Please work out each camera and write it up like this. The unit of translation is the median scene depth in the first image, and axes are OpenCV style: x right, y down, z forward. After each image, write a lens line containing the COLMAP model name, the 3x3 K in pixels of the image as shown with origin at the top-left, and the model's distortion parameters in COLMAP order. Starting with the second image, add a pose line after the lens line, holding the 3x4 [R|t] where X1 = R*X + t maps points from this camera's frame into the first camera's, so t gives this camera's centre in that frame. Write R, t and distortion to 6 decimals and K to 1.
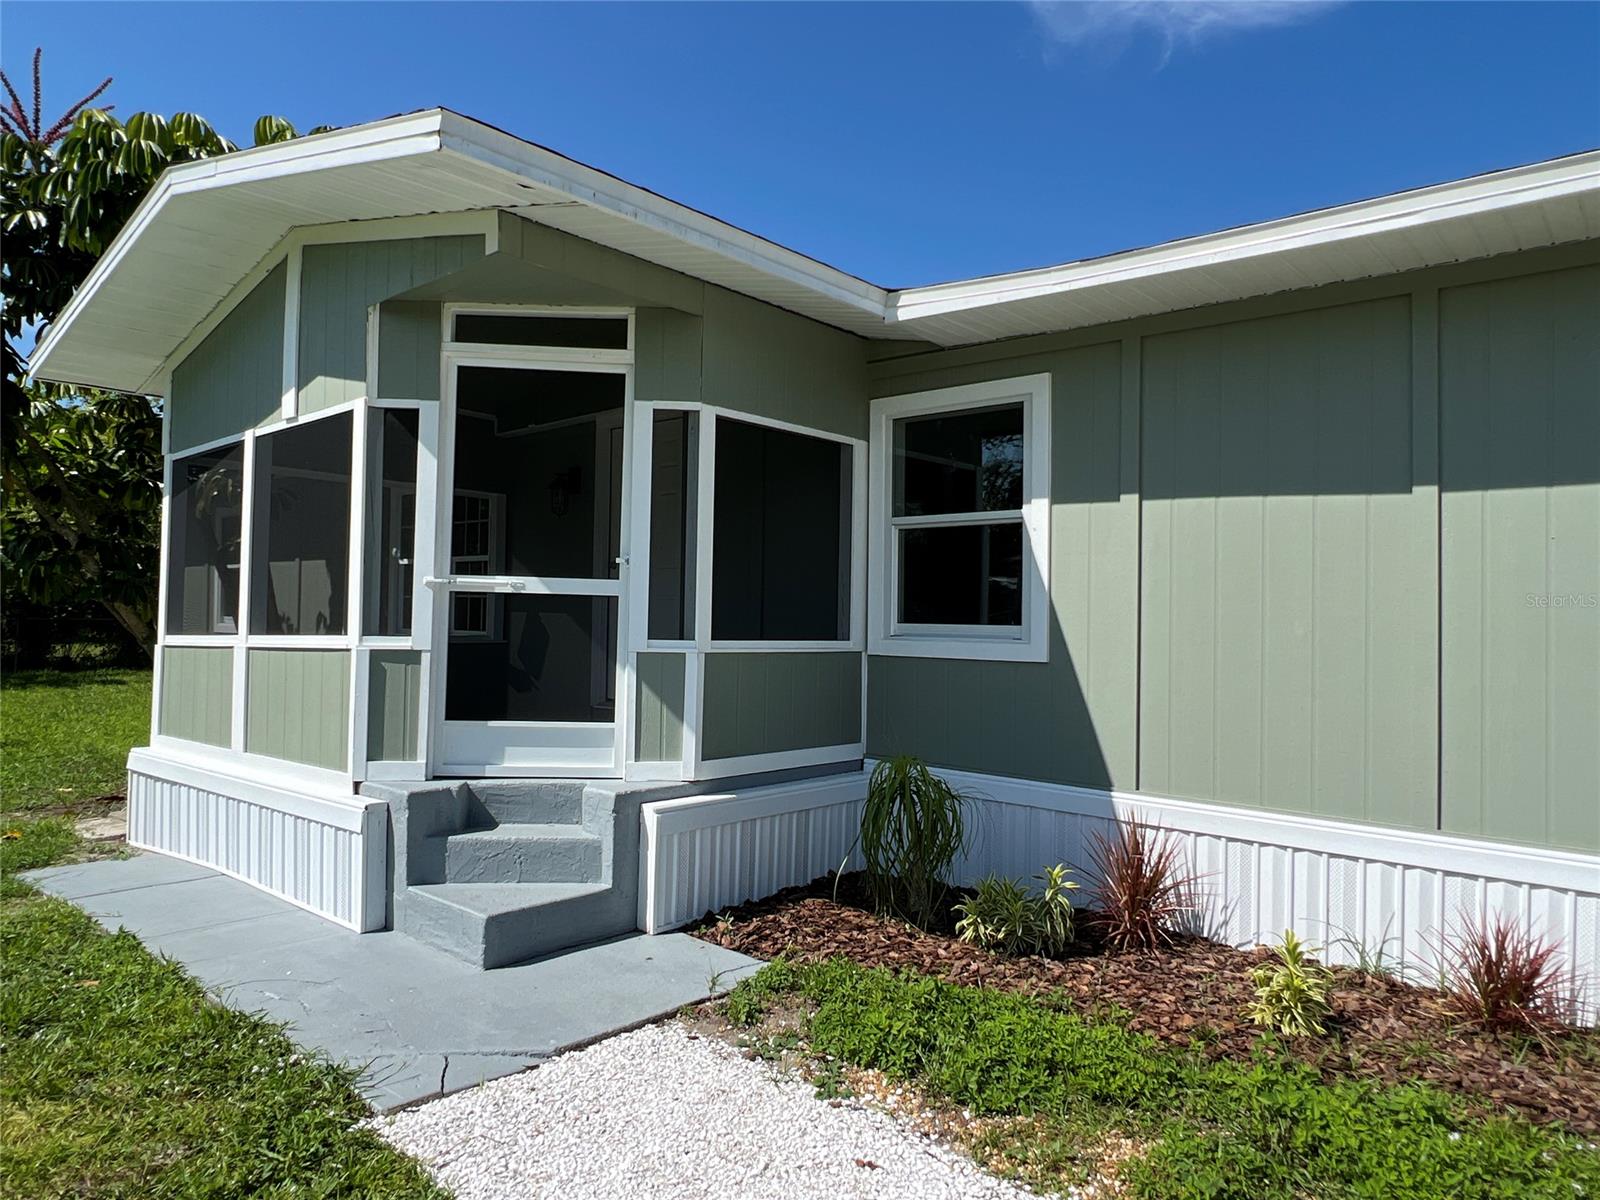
lens RADIAL K [[1064.5, 0, 800.0], [0, 1064.5, 600.0], [0, 0, 1]] dist [0.002605, 0.000471]
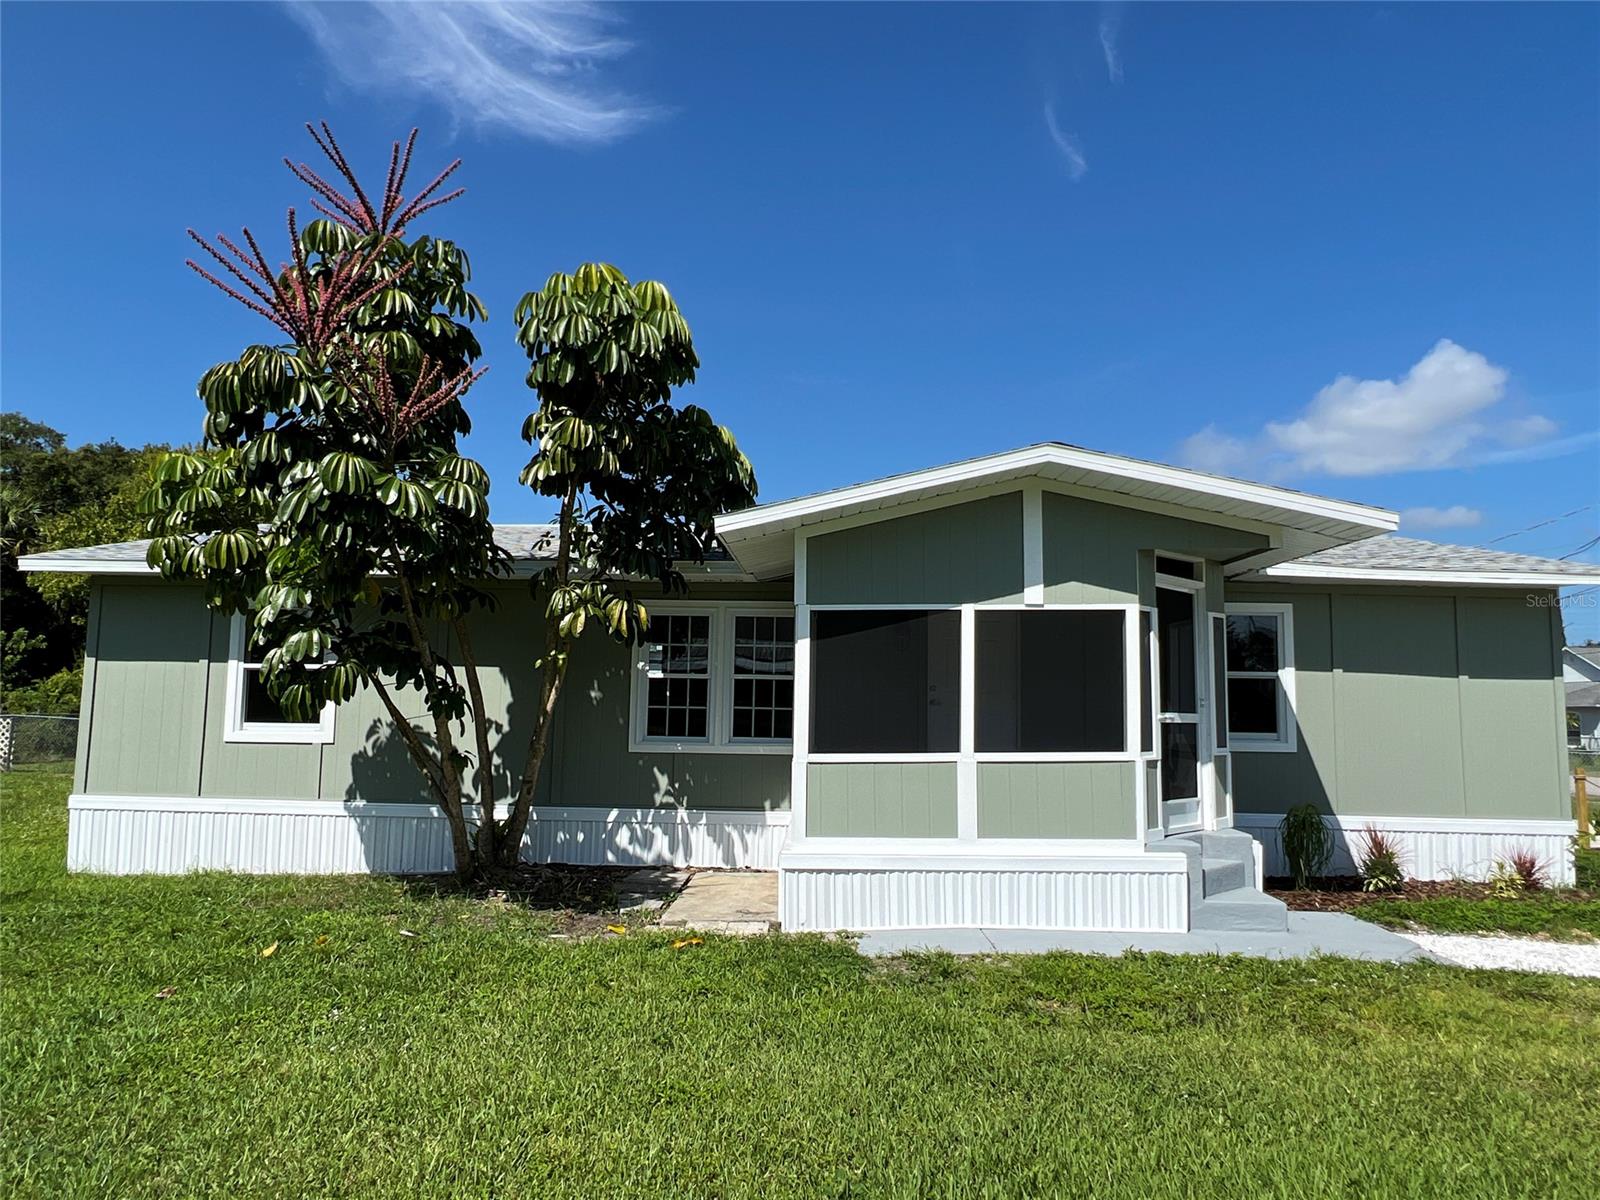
lens RADIAL K [[1094.5, 0, 800.0], [0, 1094.5, 600.0], [0, 0, 1]] dist [0.000597, -0.000189]
pose [[0.759416, 0.053420, 0.648409, -1.825375], [-0.015466, 0.997824, -0.064093, -0.079686], [-0.650422, 0.038645, 0.758589, 0.069603]]
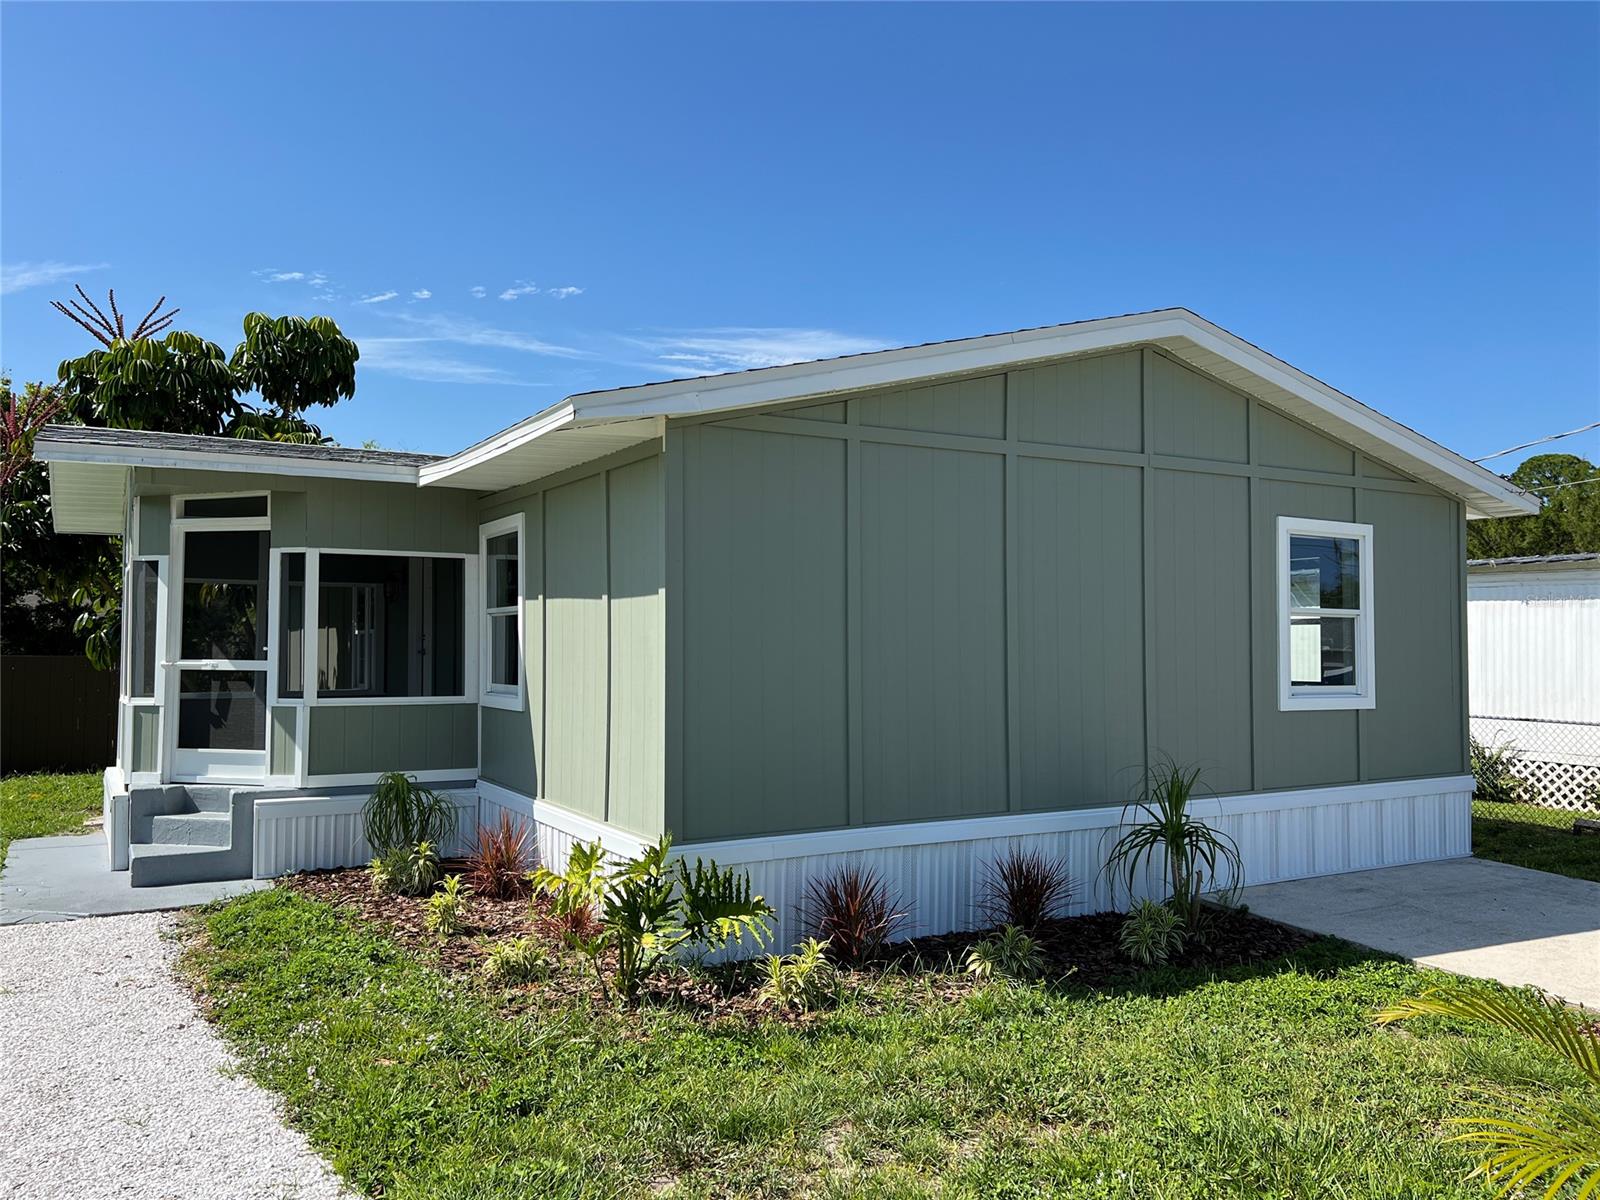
lens RADIAL K [[1203.5, 0, 772.9], [0, 1203.5, 606.2], [0, 0, 1]] dist [0.039739, -0.001737]
pose [[0.938907, -0.028876, -0.342957, 1.168664], [0.022817, 0.999504, -0.021690, -0.043771], [0.343414, 0.012540, 0.939101, -0.445843]]
